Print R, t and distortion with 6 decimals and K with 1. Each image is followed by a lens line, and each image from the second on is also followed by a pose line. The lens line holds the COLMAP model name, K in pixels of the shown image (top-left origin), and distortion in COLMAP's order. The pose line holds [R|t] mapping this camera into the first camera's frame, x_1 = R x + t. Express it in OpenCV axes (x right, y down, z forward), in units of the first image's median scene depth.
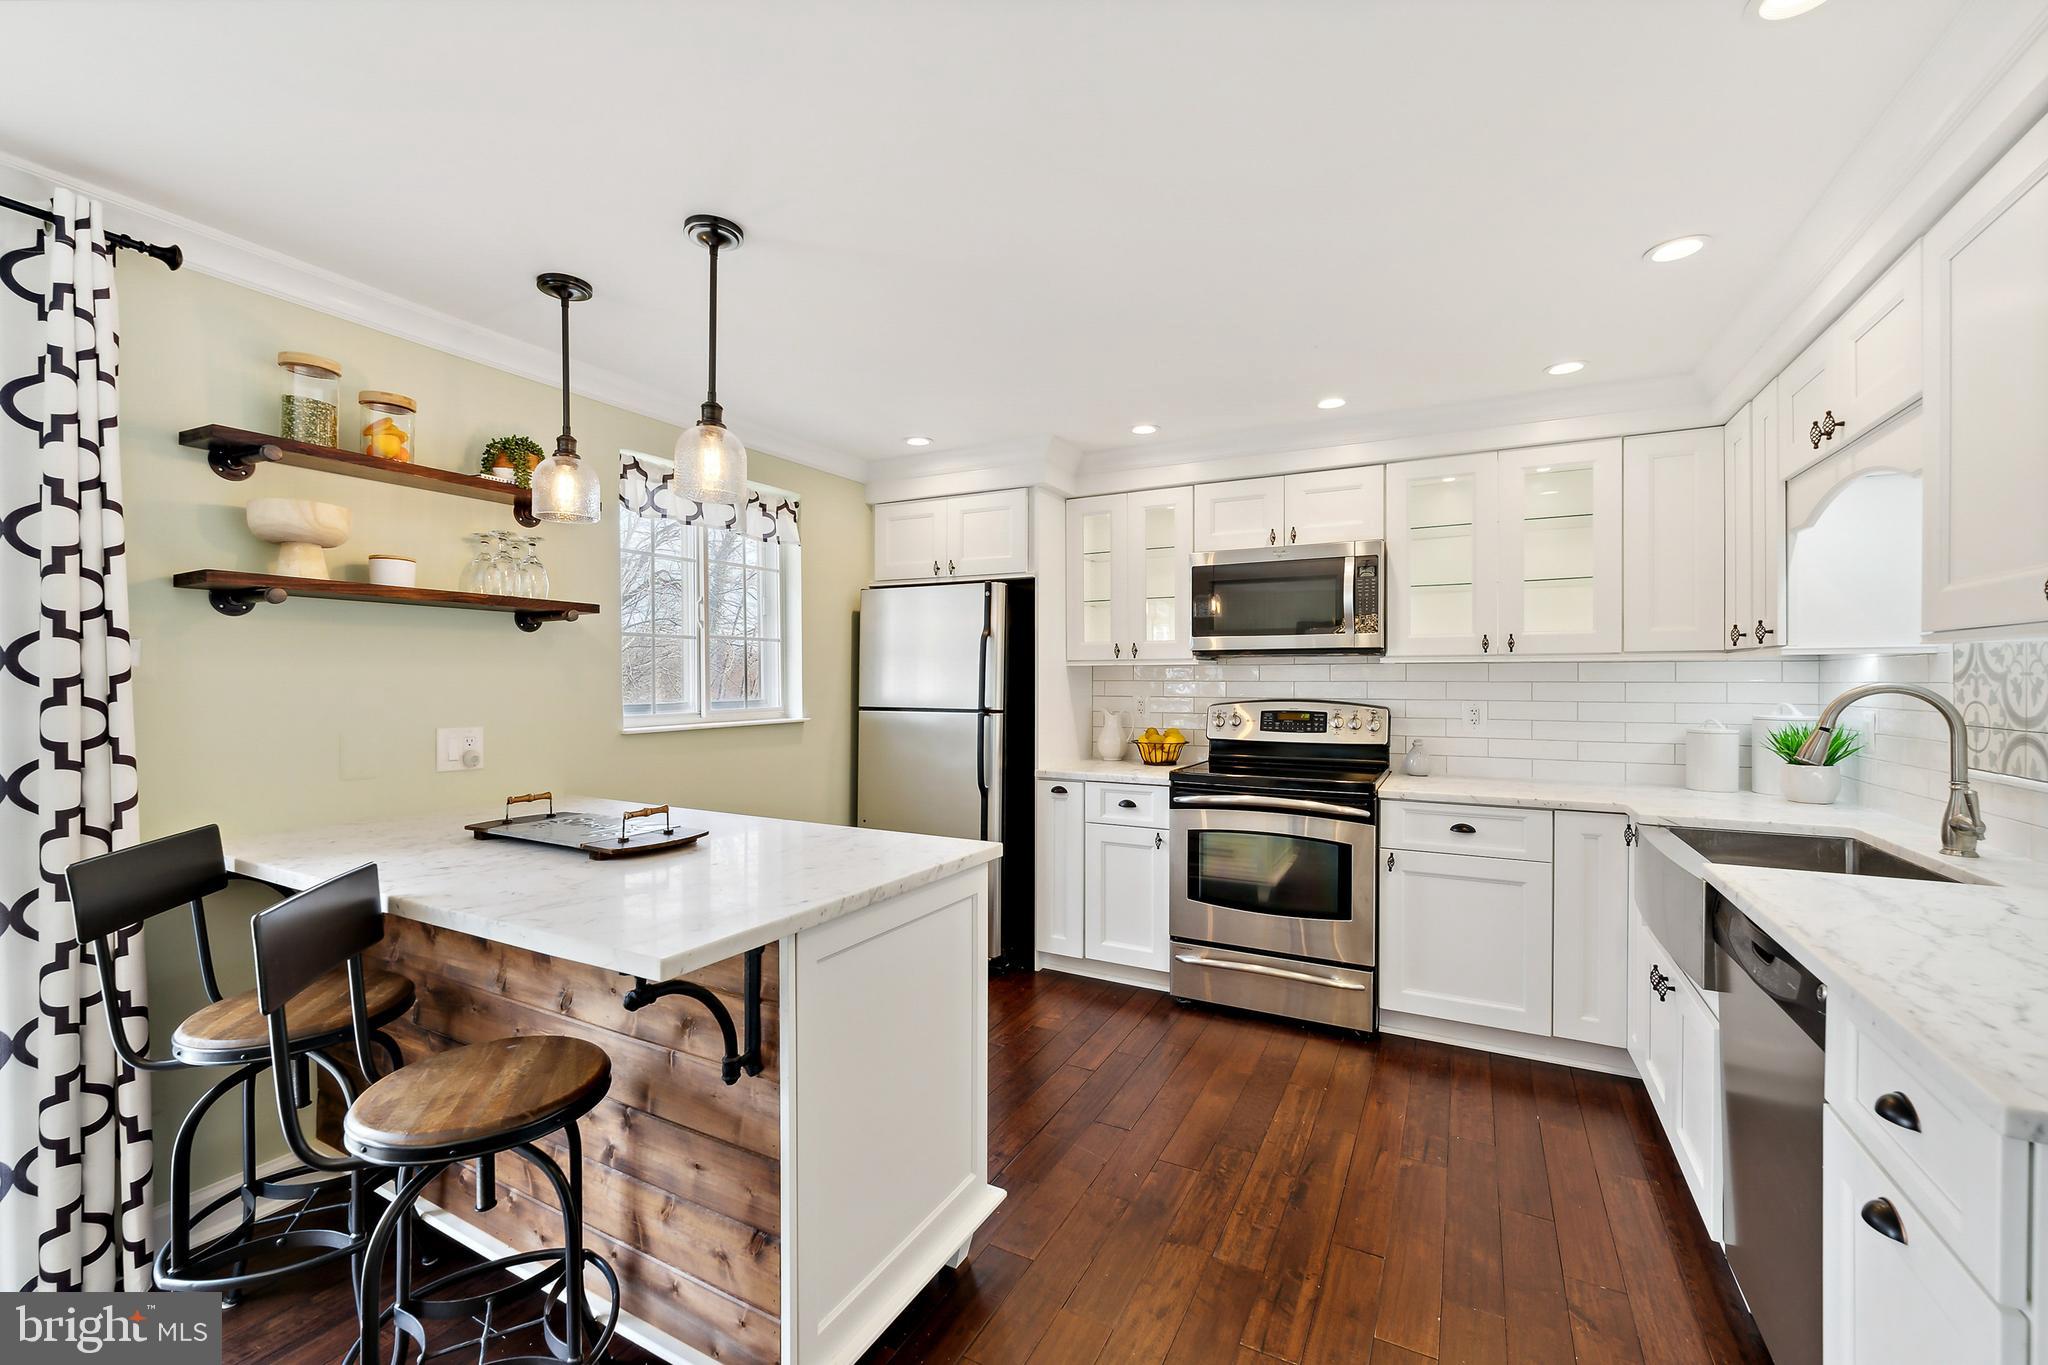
lens RADIAL K [[835.3, 0, 1024.0], [0, 835.3, 682.5], [0, 0, 1]] dist [0.009406, 0.000030]
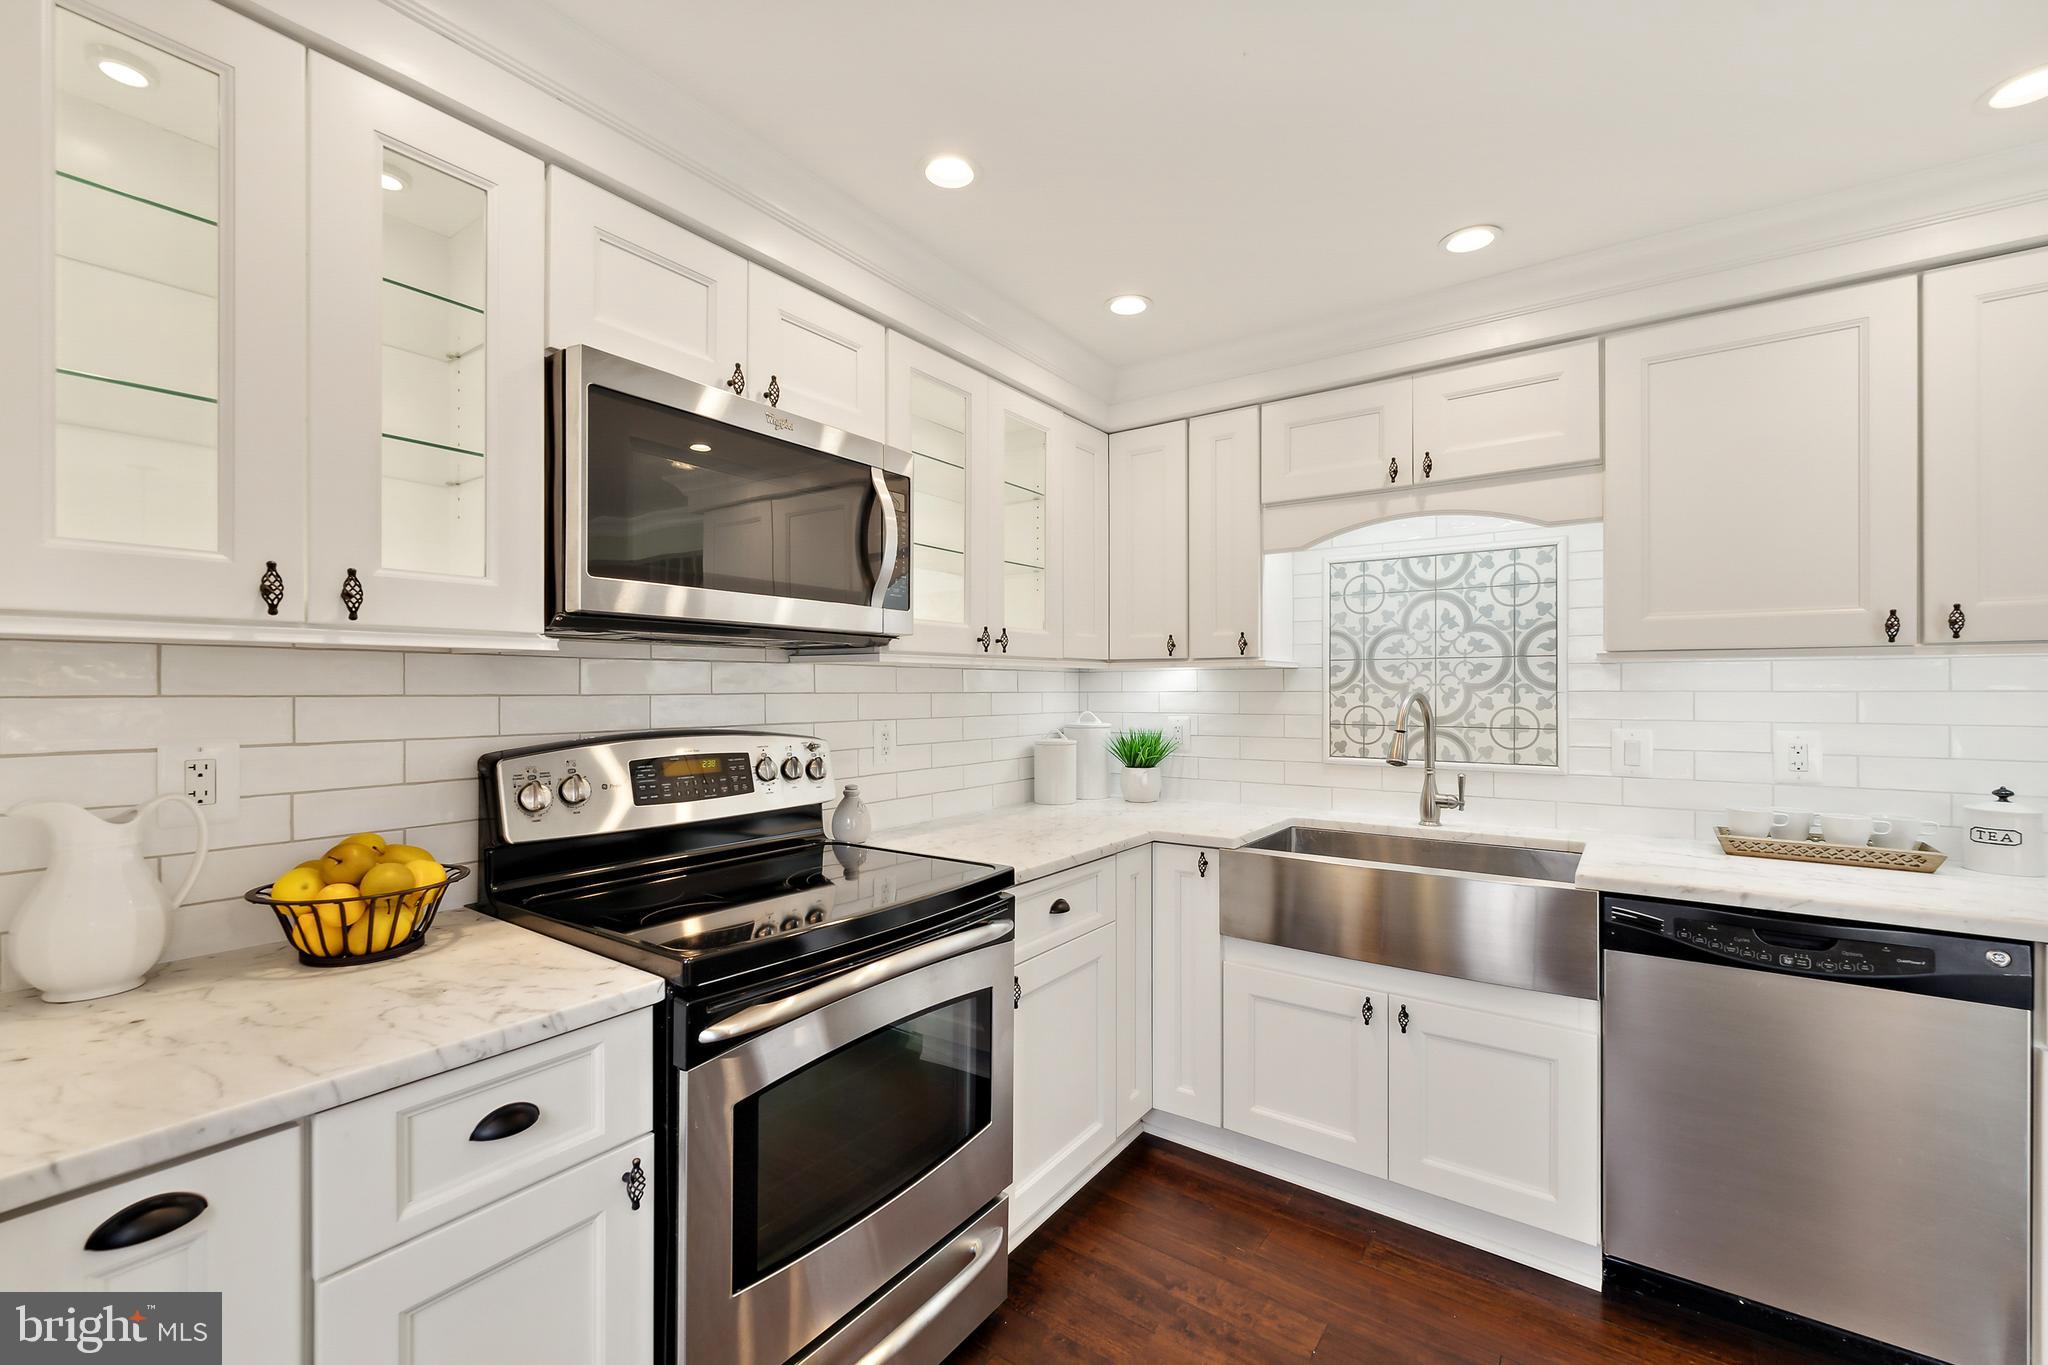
lens RADIAL K [[853.0, 0, 1010.7], [0, 853.0, 687.4], [0, 0, 1]] dist [-0.001739, -0.000251]
pose [[0.140378, 0.001695, 0.990096, -0.171185], [0.005982, 0.999979, -0.002560, -0.003579], [-0.990080, 0.006283, 0.140365, 0.932001]]
